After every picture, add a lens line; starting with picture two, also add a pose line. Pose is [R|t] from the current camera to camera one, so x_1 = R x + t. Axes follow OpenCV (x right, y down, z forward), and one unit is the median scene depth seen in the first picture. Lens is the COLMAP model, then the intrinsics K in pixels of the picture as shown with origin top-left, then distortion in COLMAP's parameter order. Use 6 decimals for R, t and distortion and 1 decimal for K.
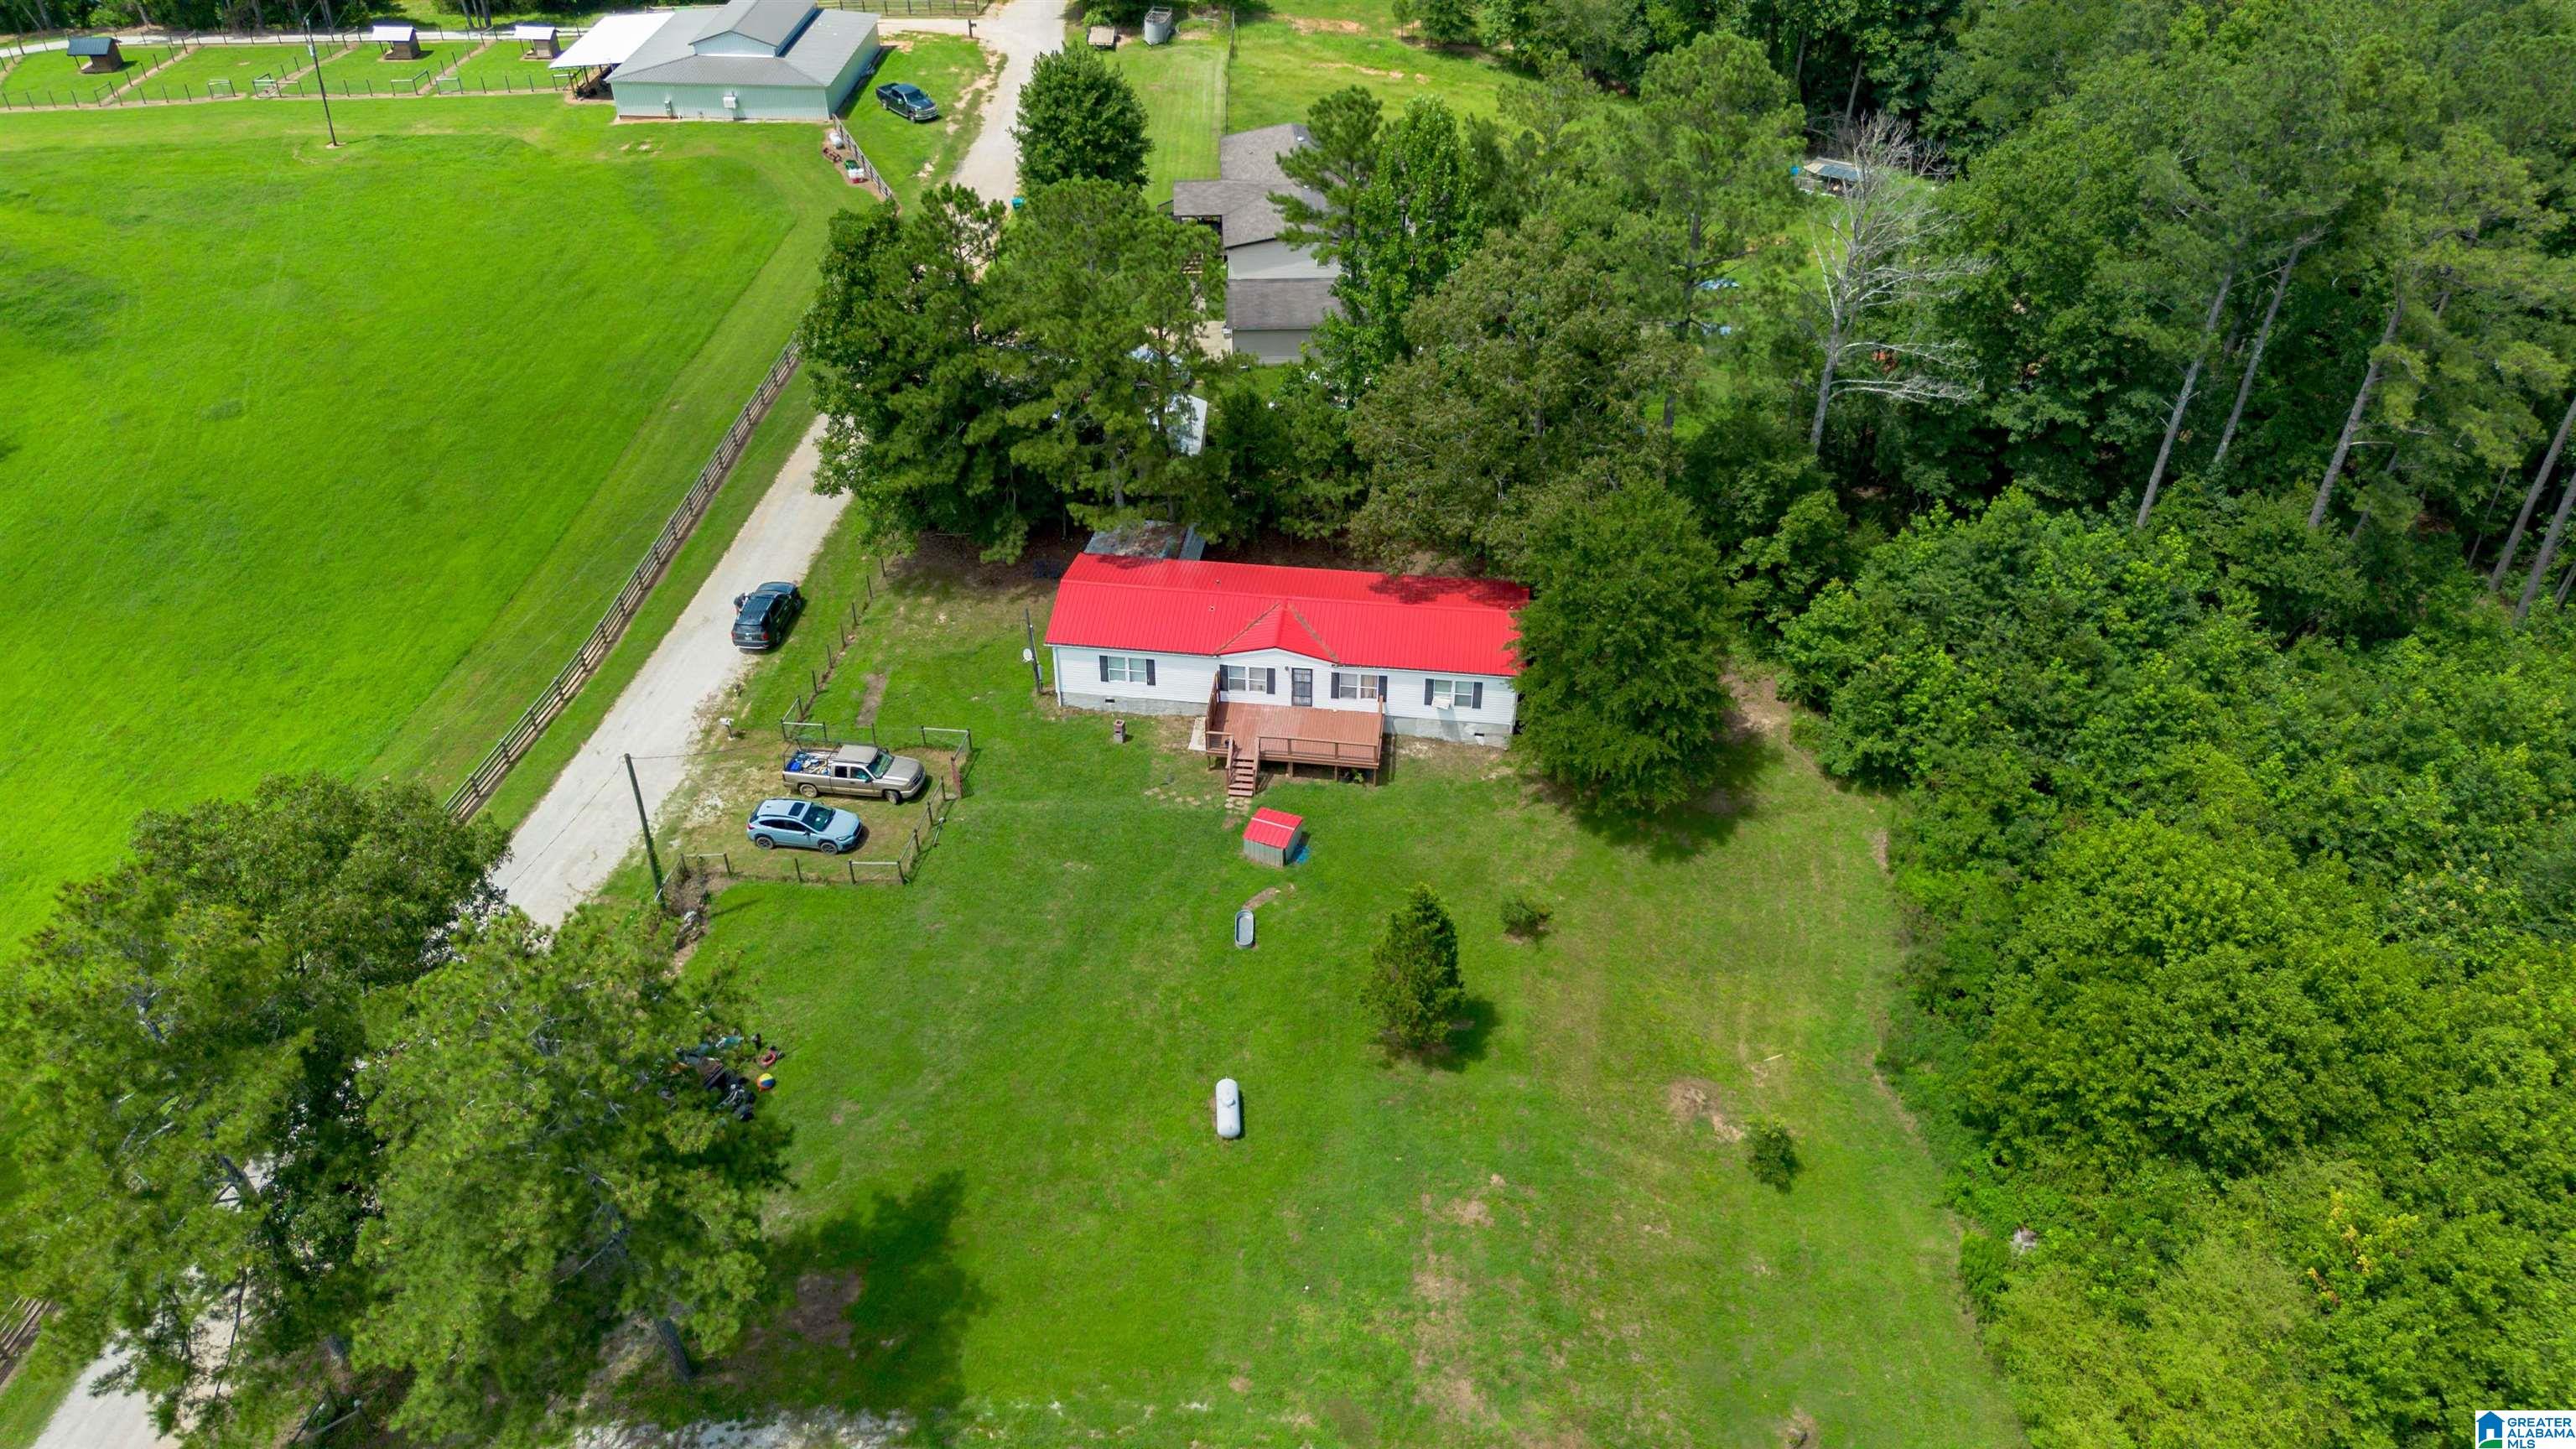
lens RADIAL K [[1843.6, 0, 1276.7], [0, 1843.6, 715.9], [0, 0, 1]] dist [0.045076, -0.050403]
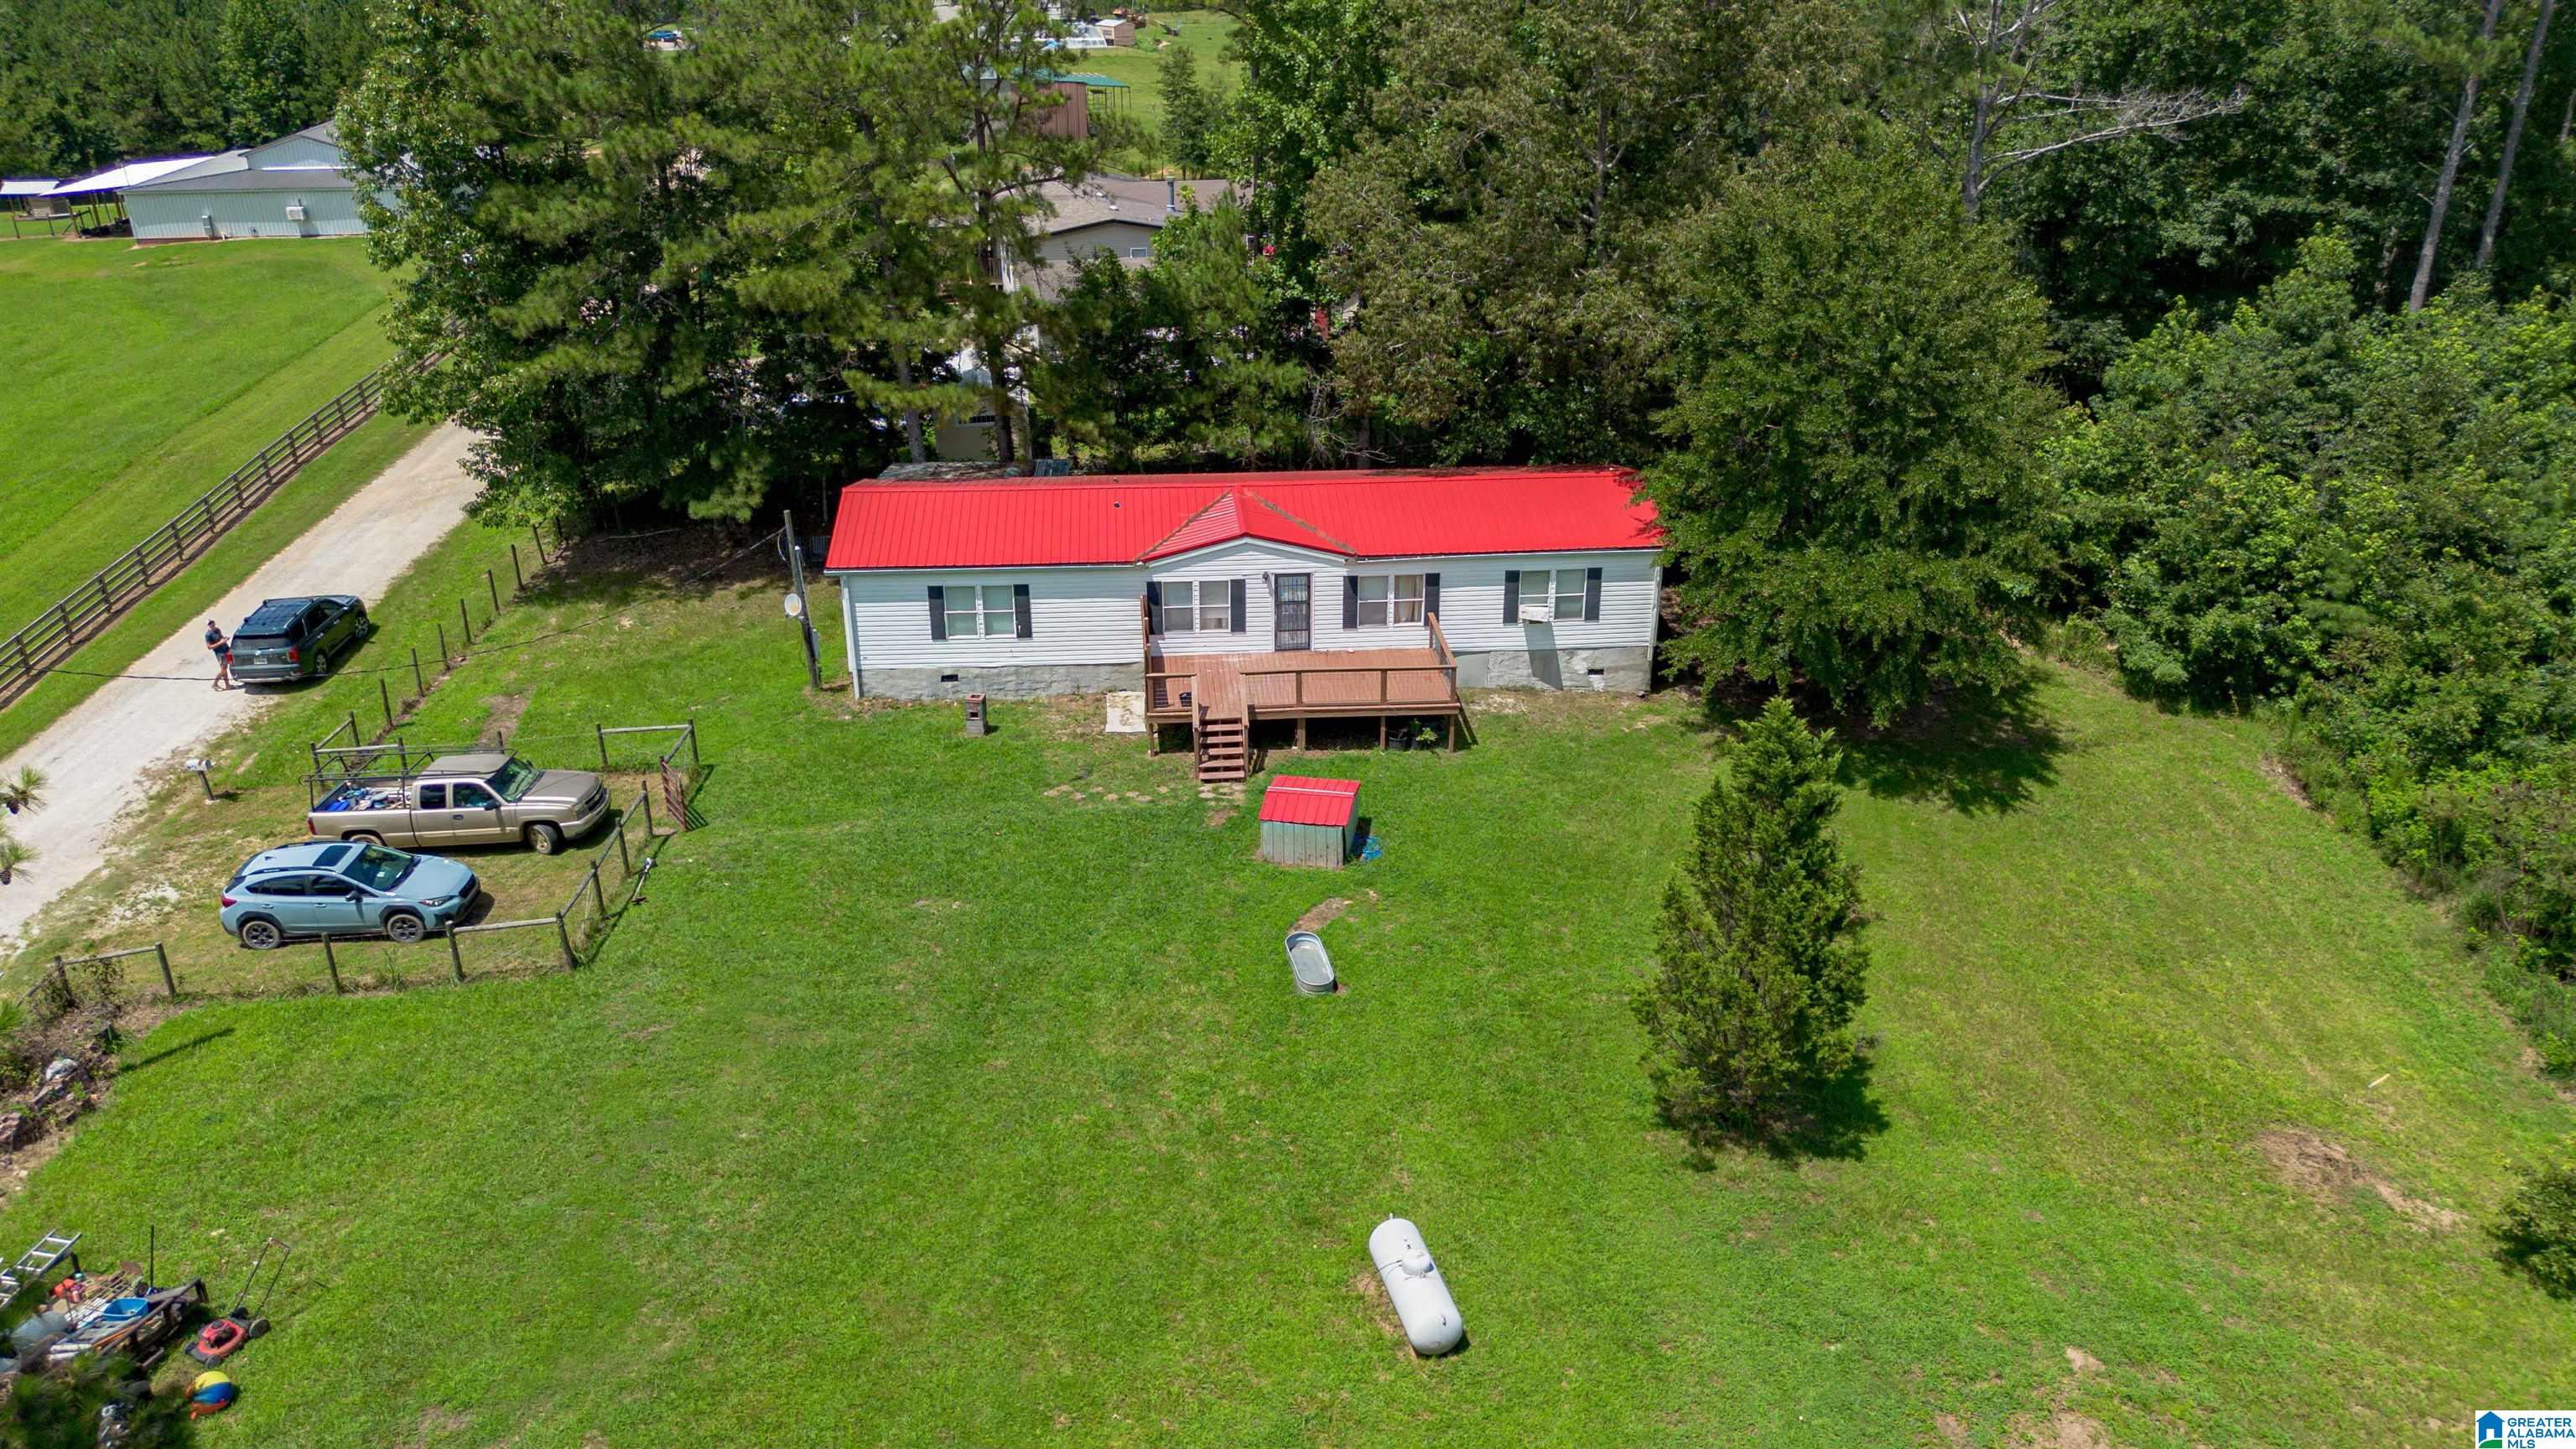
lens RADIAL K [[1843.6, 0, 1278.0], [0, 1843.6, 705.9], [0, 0, 1]] dist [0.045076, -0.050403]
pose [[0.980601, -0.081051, 0.178473, -0.095713], [0.120337, 0.967654, -0.221730, 0.140033], [-0.154729, 0.238906, 0.958636, 0.460324]]
